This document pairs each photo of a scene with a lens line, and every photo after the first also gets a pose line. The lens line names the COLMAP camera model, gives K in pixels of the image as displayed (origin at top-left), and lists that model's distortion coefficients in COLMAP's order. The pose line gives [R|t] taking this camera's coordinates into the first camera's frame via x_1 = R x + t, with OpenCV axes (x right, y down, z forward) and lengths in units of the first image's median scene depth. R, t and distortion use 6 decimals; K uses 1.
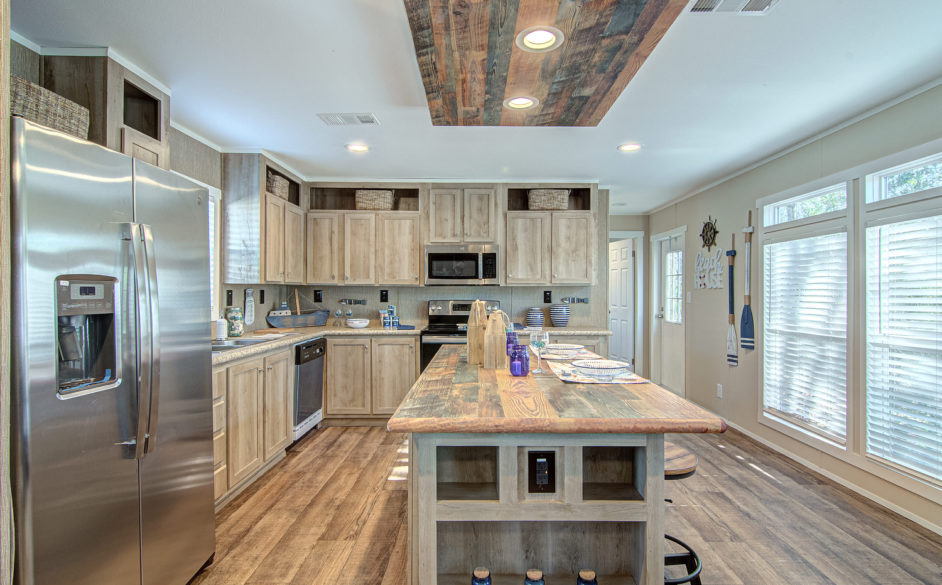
lens RADIAL K [[458.0, 0, 476.5], [0, 458.0, 291.1], [0, 0, 1]] dist [-0.000768, -0.000911]
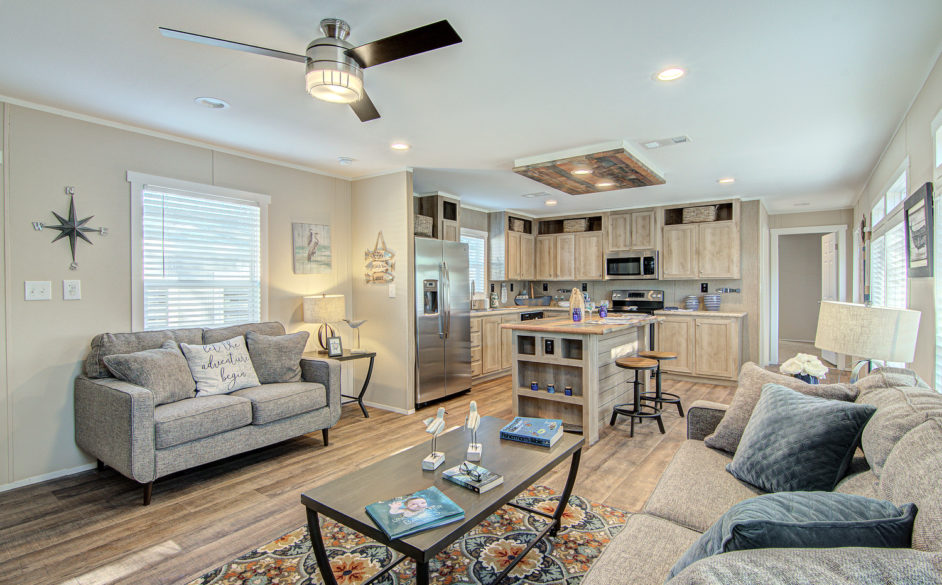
lens RADIAL K [[458.0, 0, 476.5], [0, 458.0, 291.1], [0, 0, 1]] dist [-0.000768, -0.000911]
pose [[0.805357, 0.003870, -0.592777, 0.441749], [0.004832, 0.999903, 0.013092, 0.002313], [0.592770, -0.013408, 0.805260, -0.470795]]
